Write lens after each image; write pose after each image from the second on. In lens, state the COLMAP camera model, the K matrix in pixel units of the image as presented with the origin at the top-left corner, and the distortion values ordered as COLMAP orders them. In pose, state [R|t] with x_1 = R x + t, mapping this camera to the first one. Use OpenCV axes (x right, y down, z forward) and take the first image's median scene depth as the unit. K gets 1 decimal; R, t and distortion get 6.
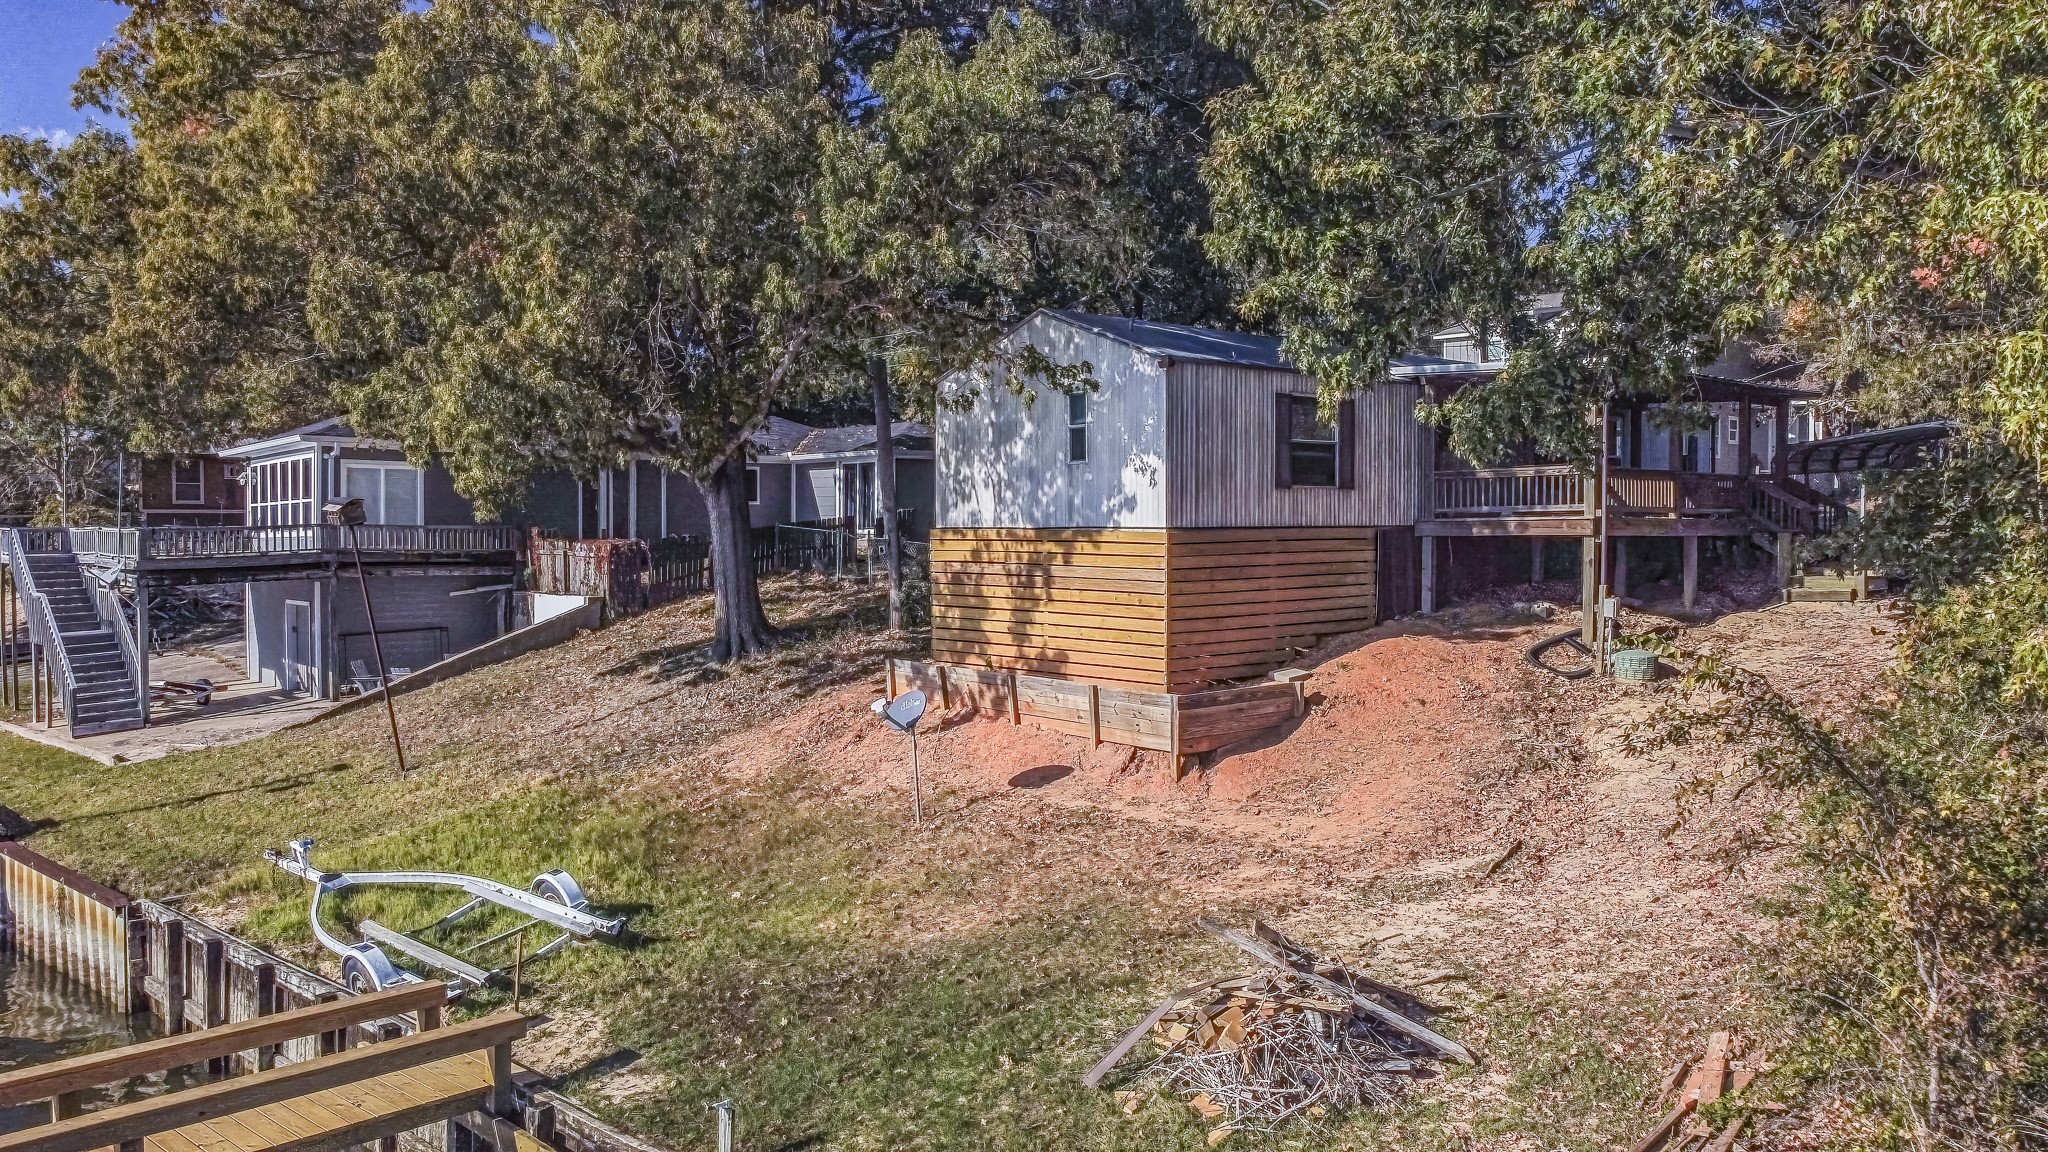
lens RADIAL K [[1539.0, 0, 1019.9], [0, 1539.0, 573.8], [0, 0, 1]] dist [0.014131, 0.000642]
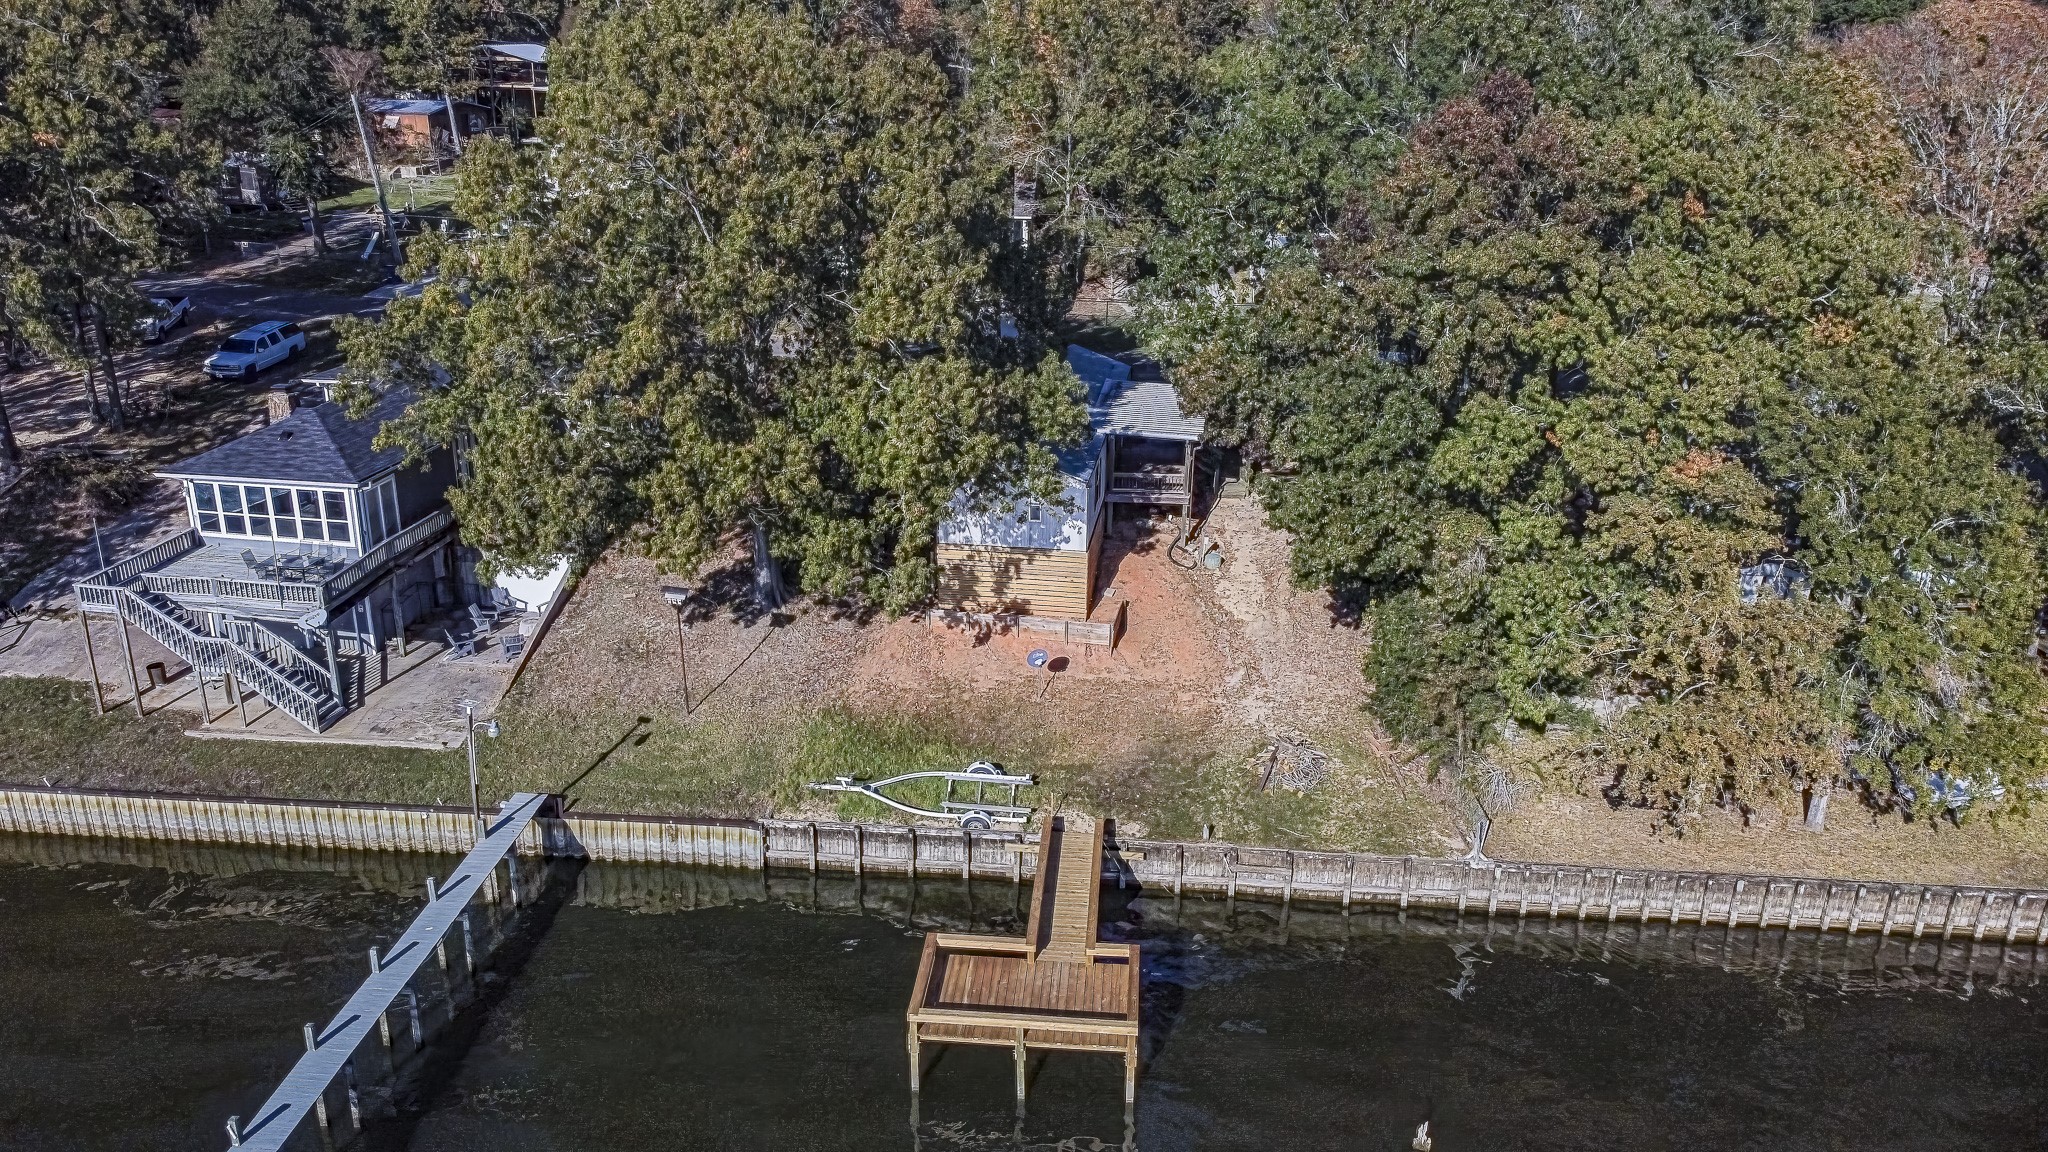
lens RADIAL K [[1539.0, 0, 1021.6], [0, 1539.0, 582.5], [0, 0, 1]] dist [0.014131, 0.000642]
pose [[0.789880, -0.206627, 0.577404, -1.240973], [0.009343, 0.945474, 0.325563, -0.689094], [-0.613190, -0.251761, 0.748742, -0.660382]]
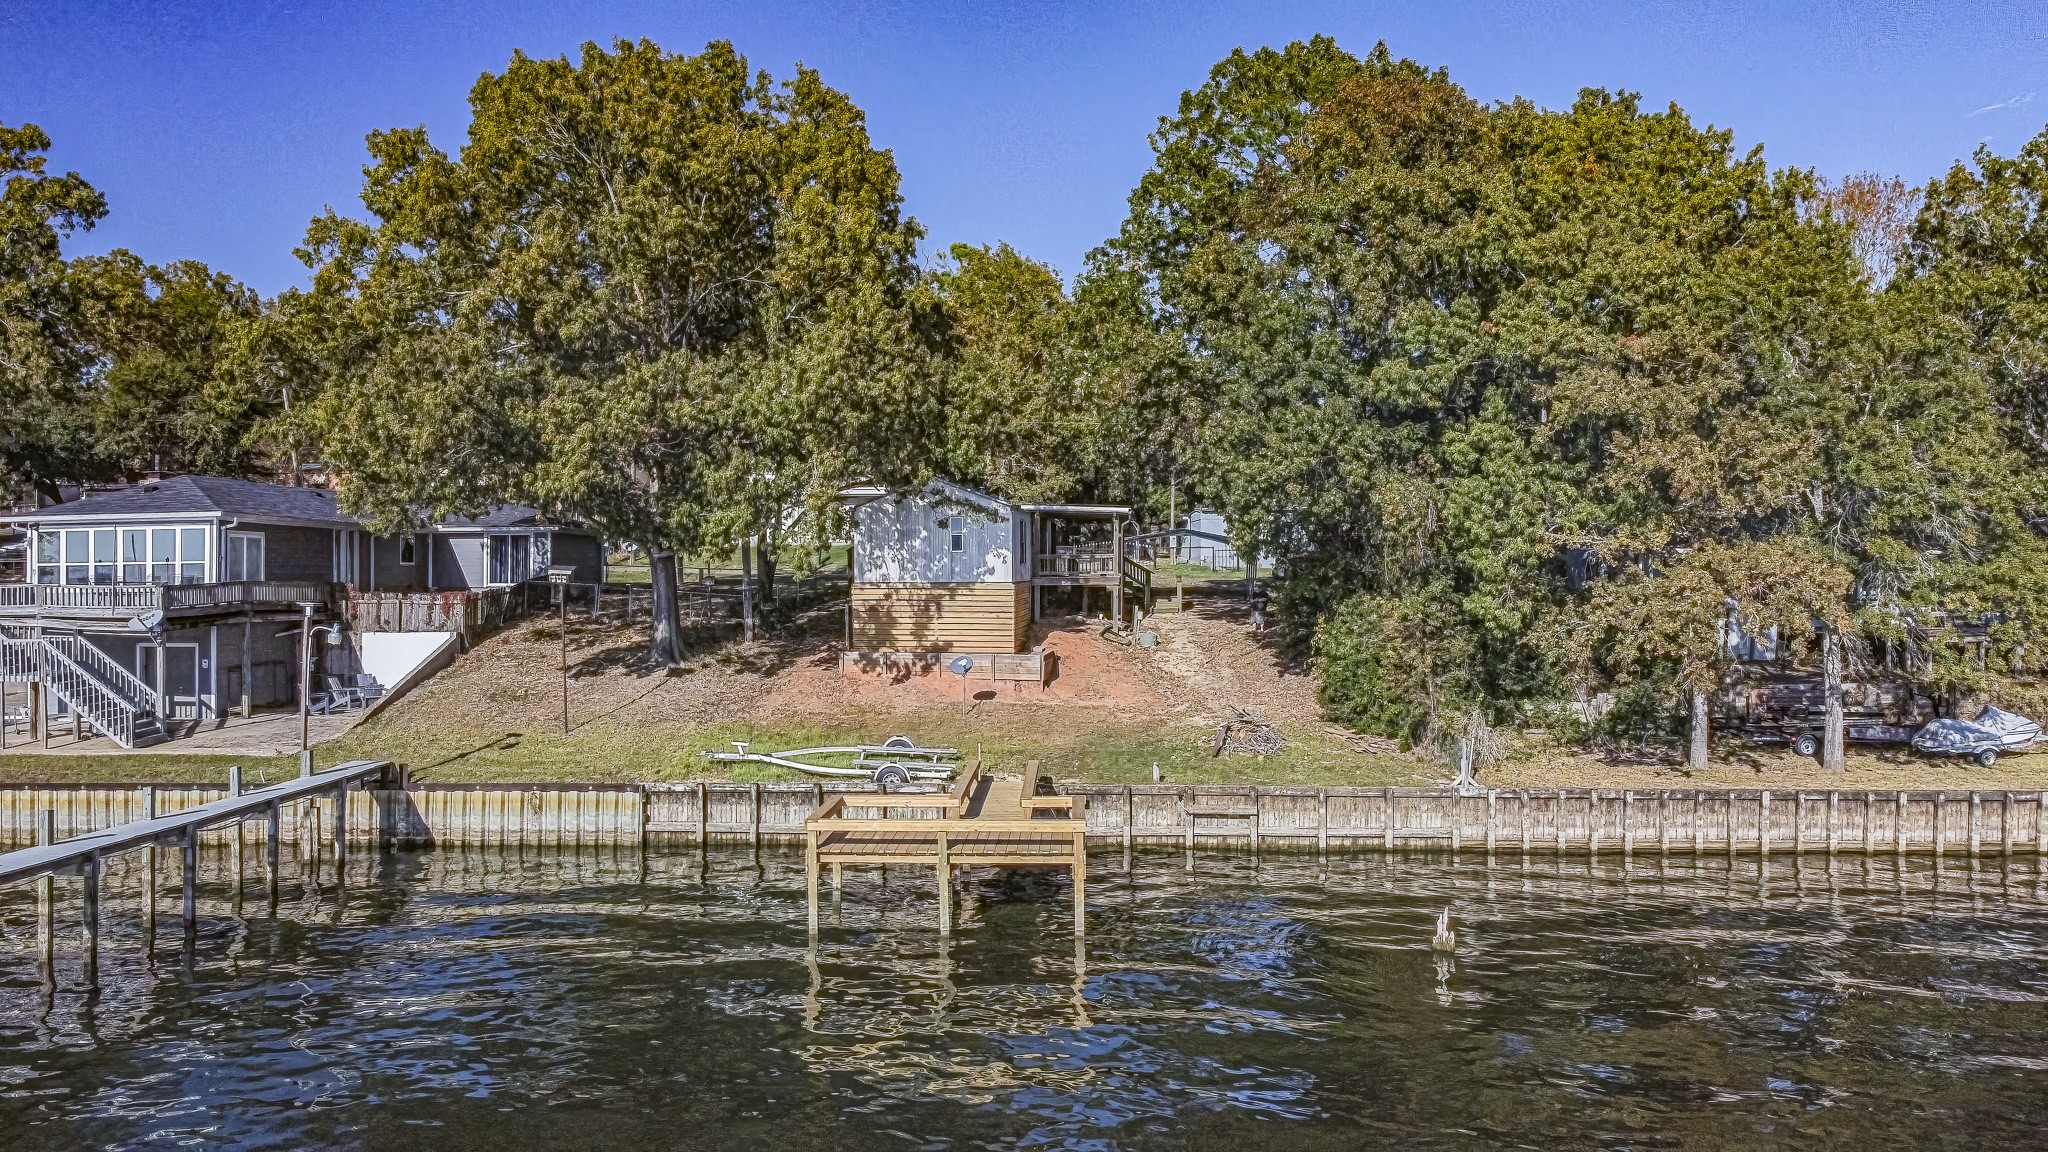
lens RADIAL K [[1539.0, 0, 1018.8], [0, 1539.0, 585.1], [0, 0, 1]] dist [0.014131, 0.000642]
pose [[0.758983, -0.006380, 0.651079, -1.218378], [0.022246, 0.999622, -0.016137, 0.009381], [-0.650730, 0.026732, 0.758838, -0.622445]]
